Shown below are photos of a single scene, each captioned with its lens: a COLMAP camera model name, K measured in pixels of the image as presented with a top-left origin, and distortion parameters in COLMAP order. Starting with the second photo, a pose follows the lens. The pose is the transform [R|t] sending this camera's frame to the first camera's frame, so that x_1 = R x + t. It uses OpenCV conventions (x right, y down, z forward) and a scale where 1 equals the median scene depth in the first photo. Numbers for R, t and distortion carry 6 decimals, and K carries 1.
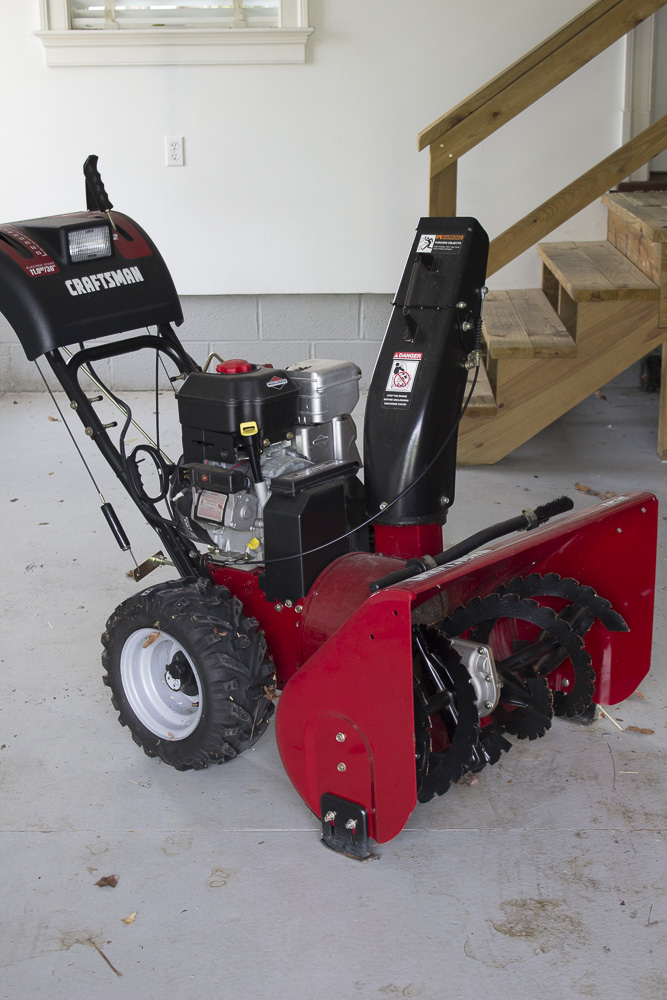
lens RADIAL K [[1640.3, 0, 329.2], [0, 1640.3, 514.7], [0, 0, 1]] dist [-0.022272, 0.000000]
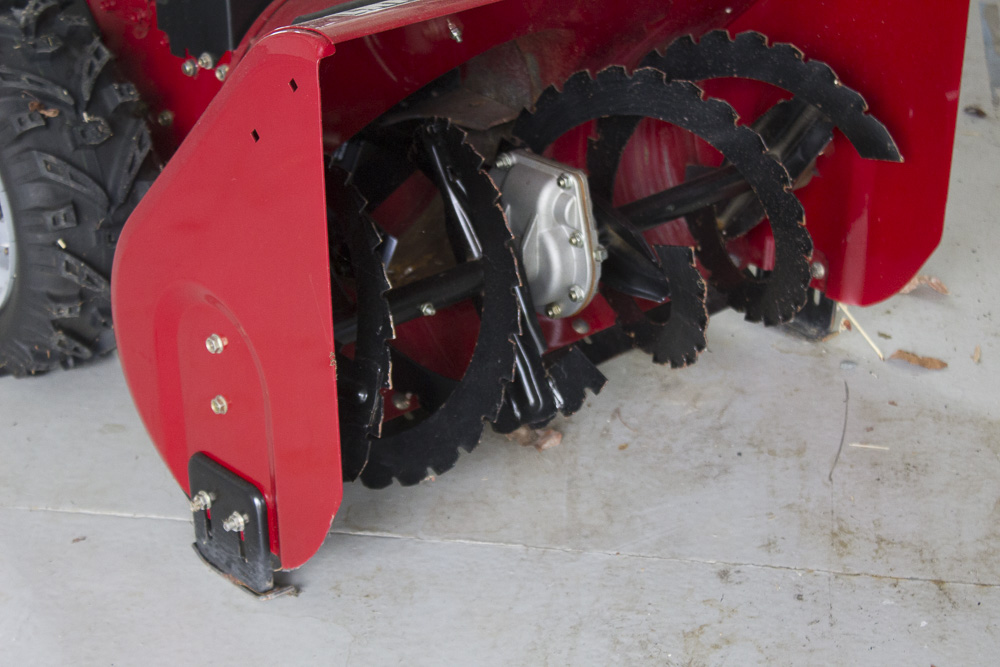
lens RADIAL K [[2268.3, 0, 499.7], [0, 2268.3, 337.8], [0, 0, 1]] dist [0.062726, 0.000000]
pose [[0.993300, 0.071050, -0.091143, 0.128159], [-0.055509, 0.985072, 0.162949, 0.019238], [0.101360, -0.156798, 0.982416, 0.312513]]
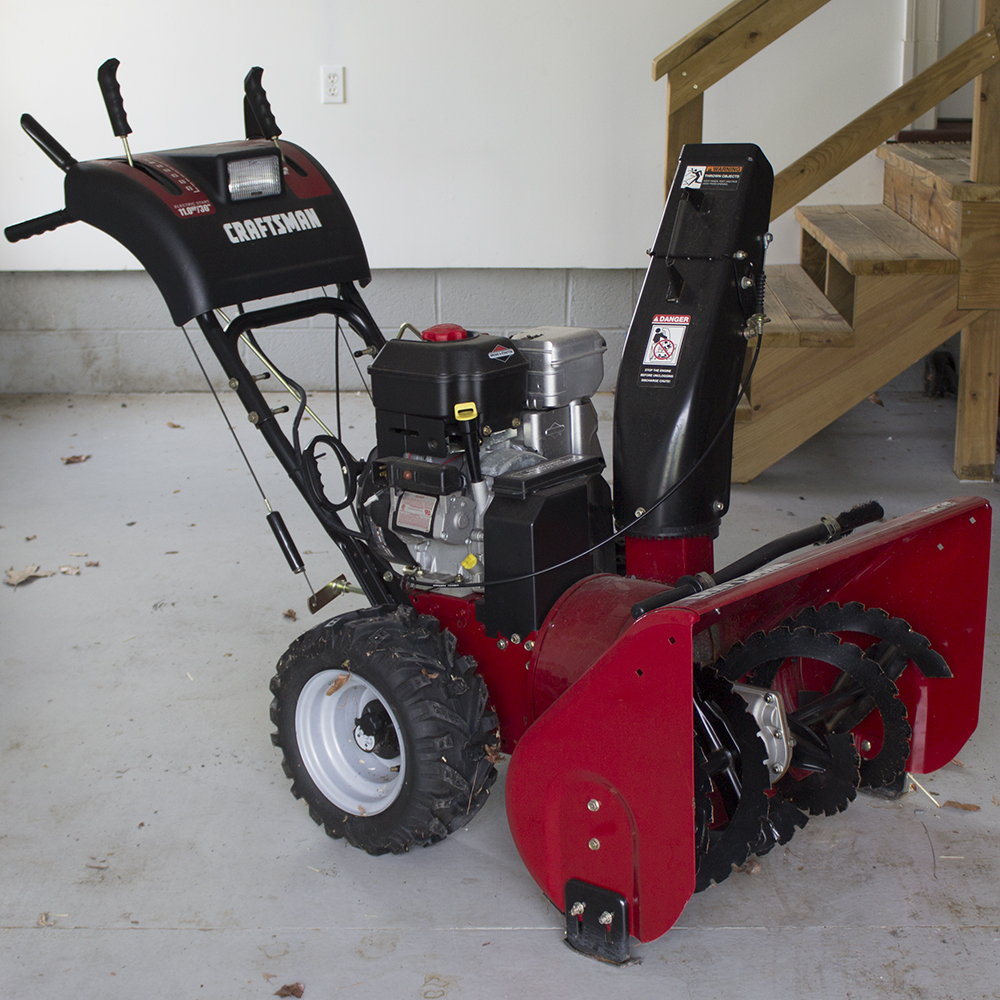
lens RADIAL K [[2096.4, 0, 528.7], [0, 2096.4, 562.2], [0, 0, 1]] dist [-0.111449, 0.000000]
pose [[0.999724, 0.005223, 0.022901, -0.040312], [-0.004992, 0.999936, -0.010110, 0.027325], [-0.022952, 0.009992, 0.999687, 0.014241]]
